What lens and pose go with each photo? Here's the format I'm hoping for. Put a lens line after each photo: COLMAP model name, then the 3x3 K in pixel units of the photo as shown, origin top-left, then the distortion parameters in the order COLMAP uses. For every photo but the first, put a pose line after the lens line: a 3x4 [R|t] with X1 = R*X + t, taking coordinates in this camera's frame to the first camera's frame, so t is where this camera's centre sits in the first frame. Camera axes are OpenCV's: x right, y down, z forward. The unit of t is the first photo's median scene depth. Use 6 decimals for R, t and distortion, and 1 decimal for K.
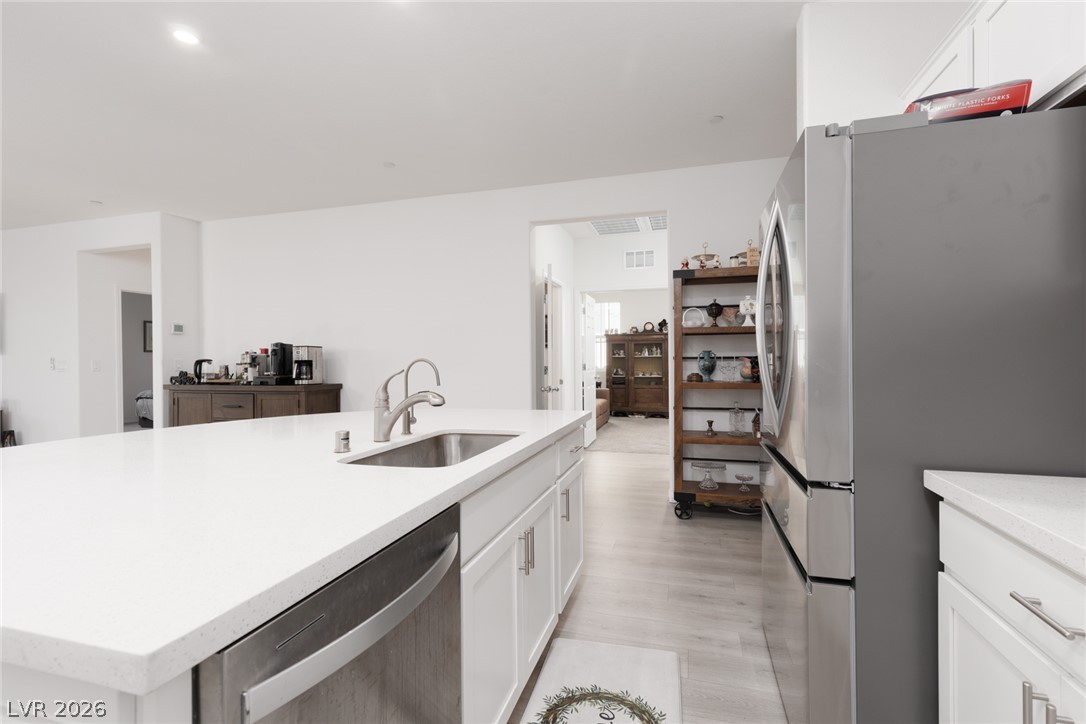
lens RADIAL K [[495.4, 0, 546.1], [0, 495.4, 358.3], [0, 0, 1]] dist [0.000638, 0.001476]
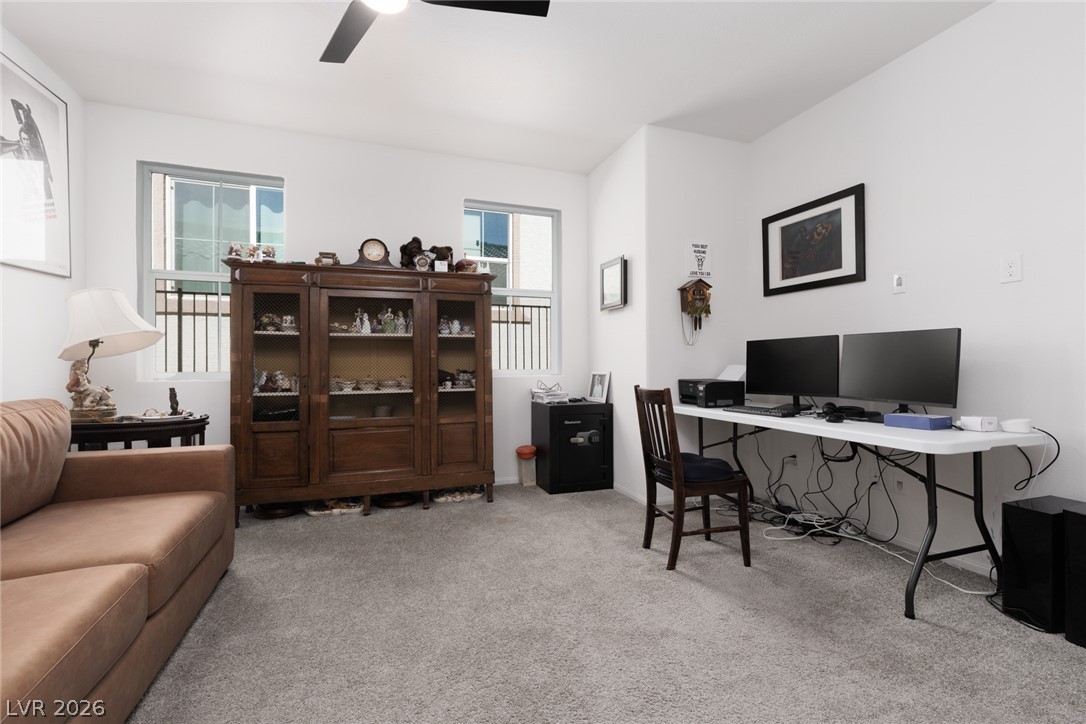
lens RADIAL K [[495.4, 0, 550.9], [0, 495.4, 359.3], [0, 0, 1]] dist [0.000638, 0.001476]
pose [[0.800601, 0.007138, 0.599156, 0.096742], [-0.004714, 0.999973, -0.005613, 0.014383], [-0.599180, 0.001669, 0.800613, 0.637869]]
